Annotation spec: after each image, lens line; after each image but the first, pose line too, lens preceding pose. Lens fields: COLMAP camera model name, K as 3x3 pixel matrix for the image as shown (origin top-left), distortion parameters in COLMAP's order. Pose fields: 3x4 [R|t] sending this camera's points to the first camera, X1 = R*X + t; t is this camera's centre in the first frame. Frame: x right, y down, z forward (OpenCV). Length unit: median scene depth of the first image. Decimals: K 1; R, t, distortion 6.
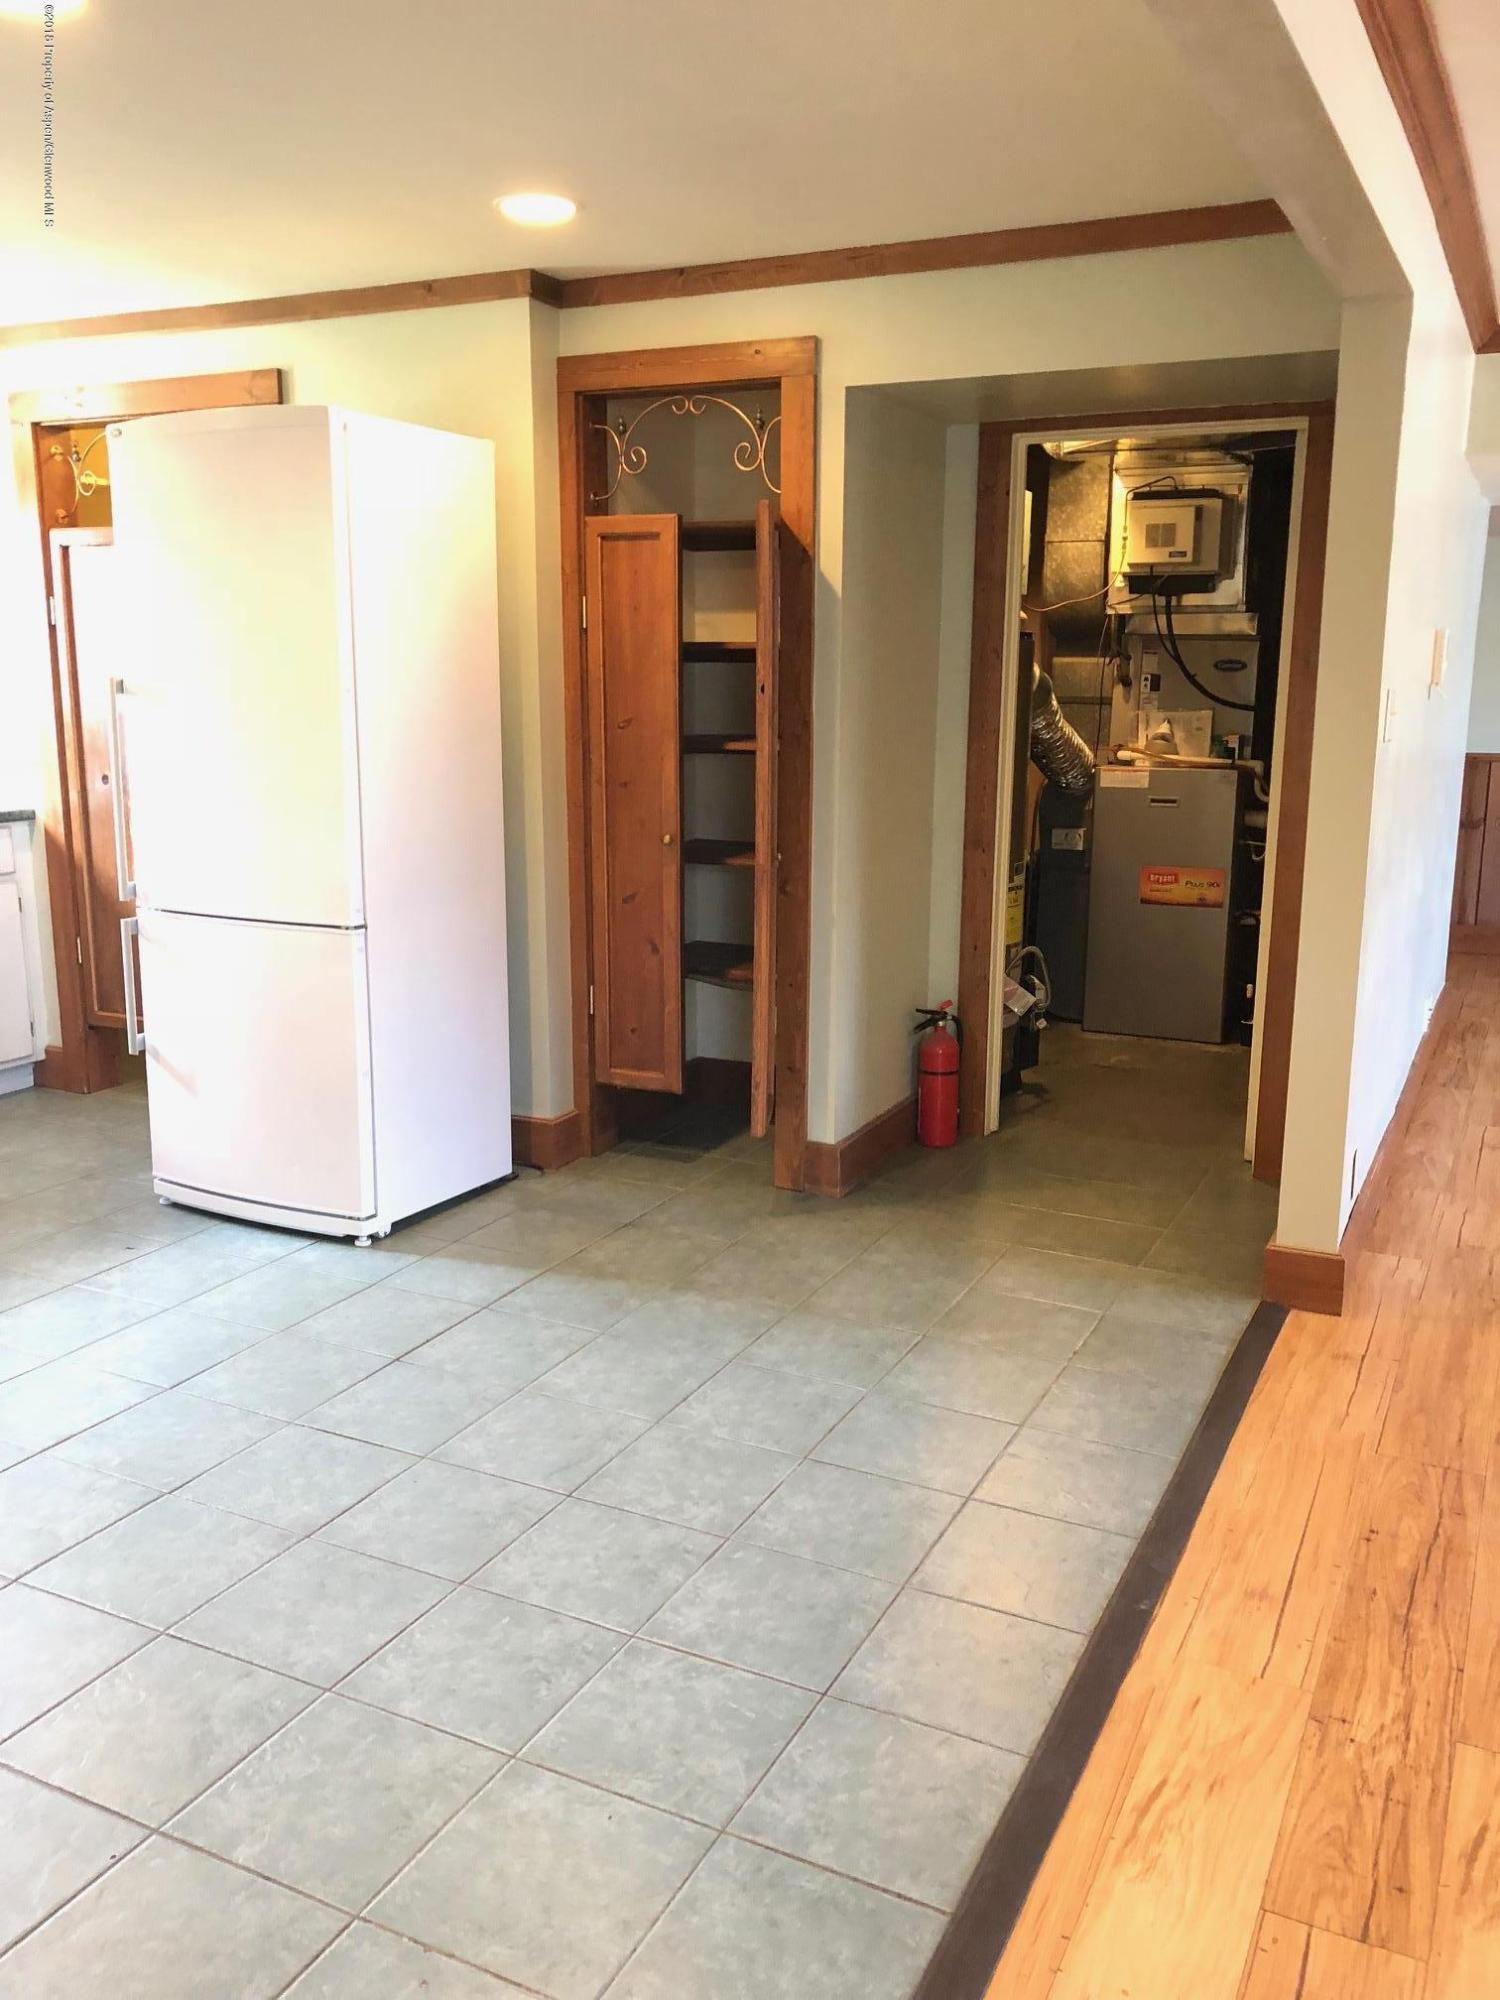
lens RADIAL K [[1649.2, 0, 748.6], [0, 1649.2, 1003.8], [0, 0, 1]] dist [0.041083, -0.002371]
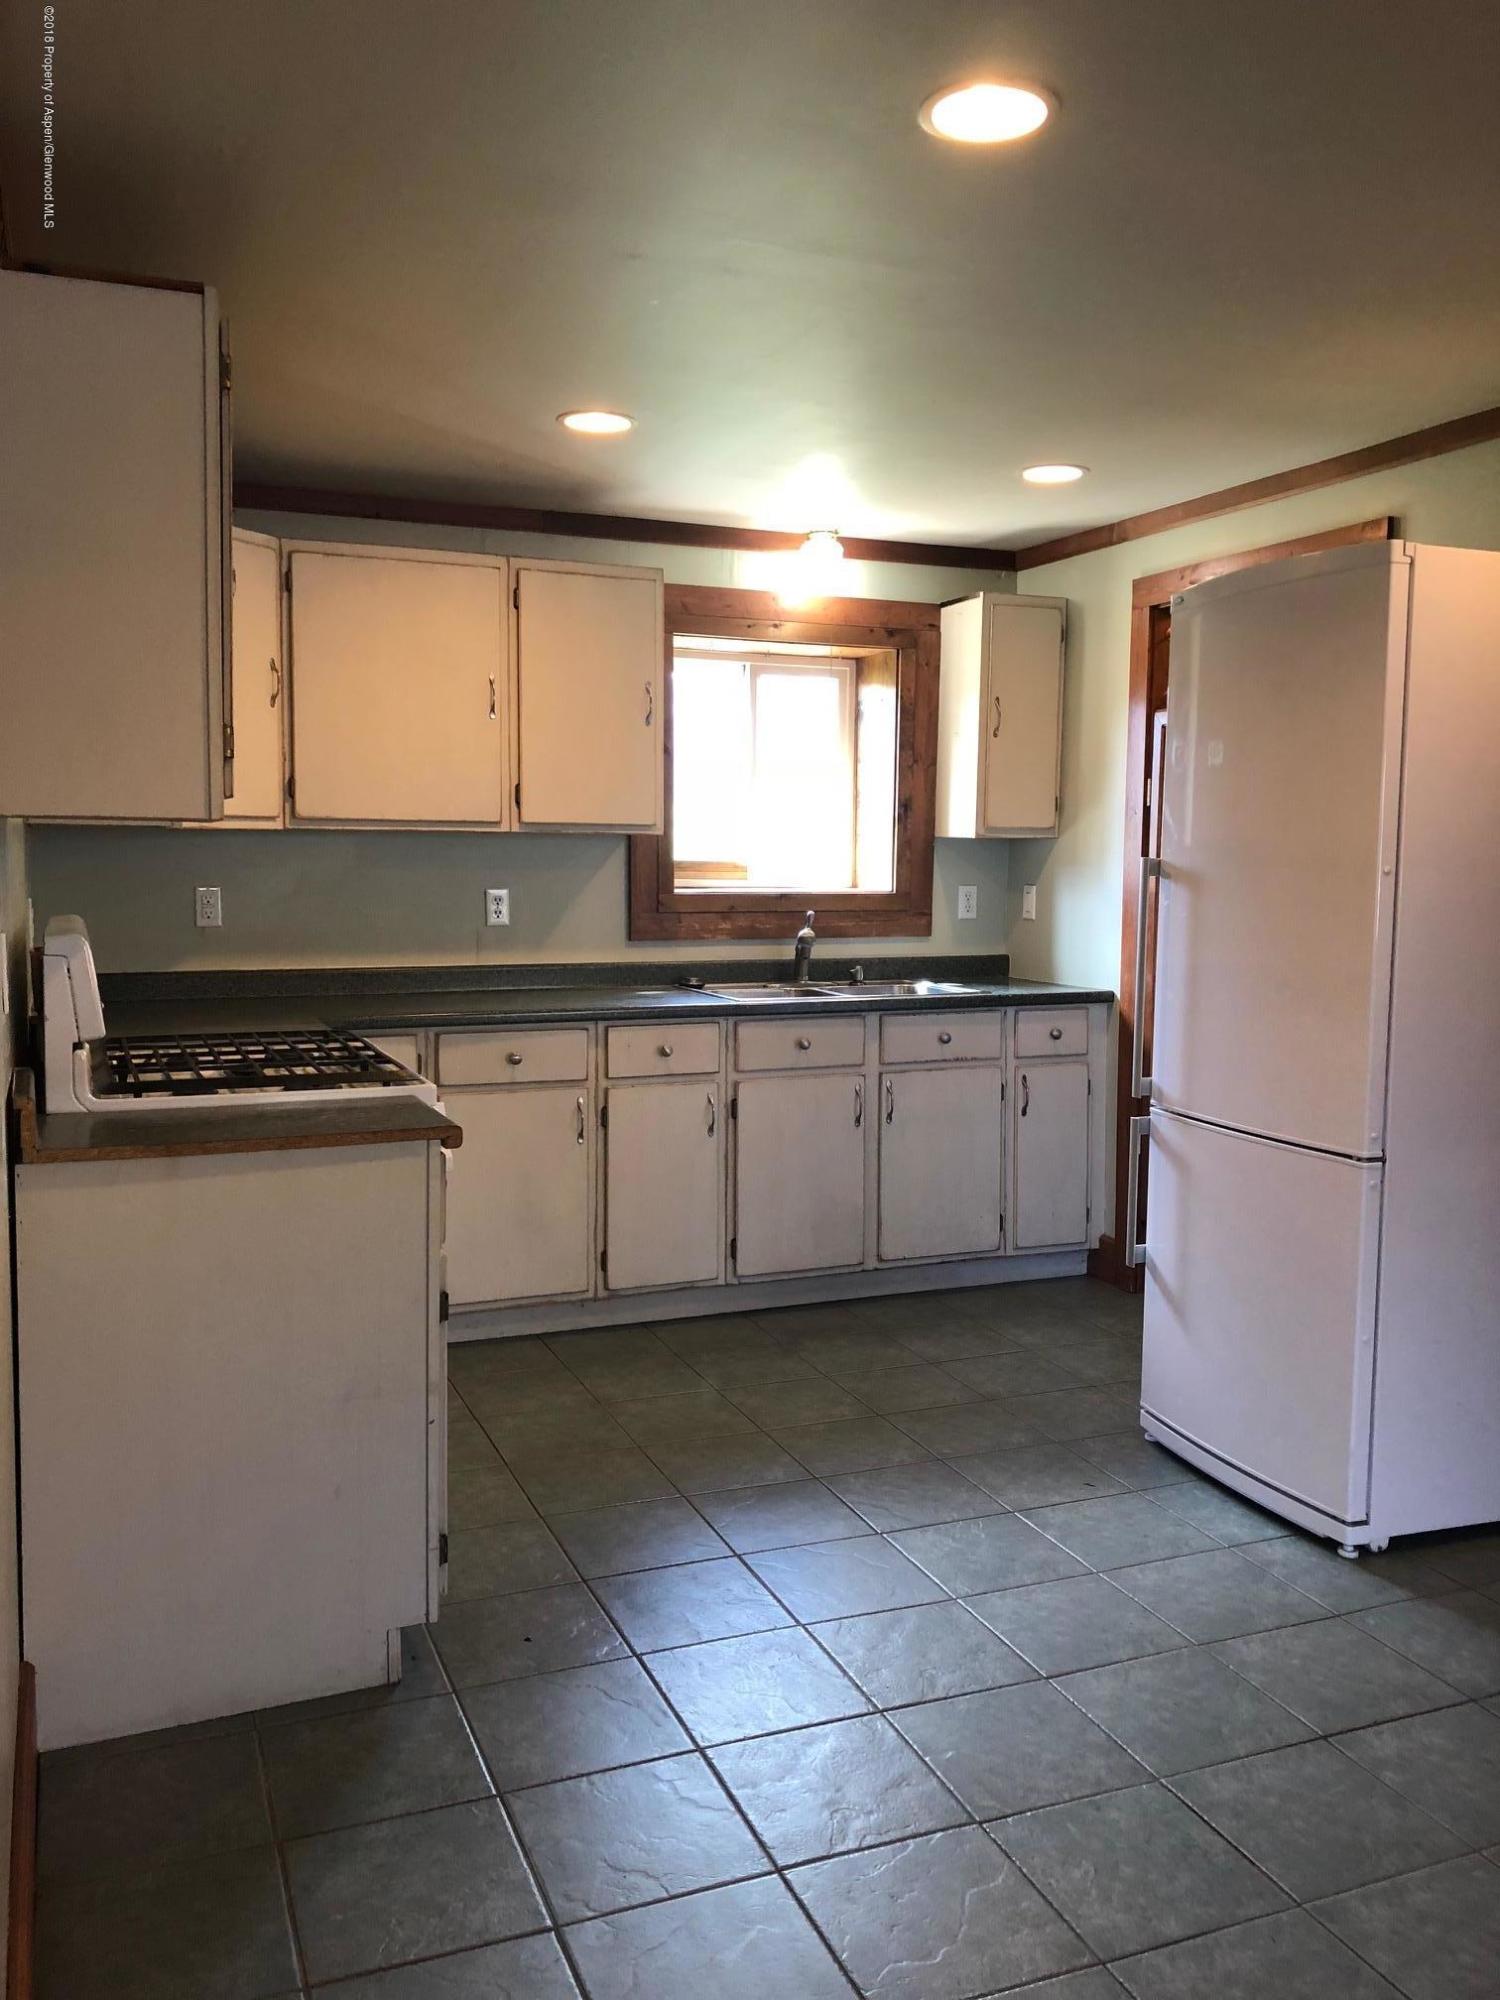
lens RADIAL K [[1649.2, 0, 753.4], [0, 1649.2, 988.2], [0, 0, 1]] dist [0.041083, -0.002371]
pose [[0.749651, 0.054354, -0.659598, 0.067812], [-0.130268, 0.989244, -0.066536, -0.034821], [0.648887, 0.135803, 0.748668, 0.174345]]
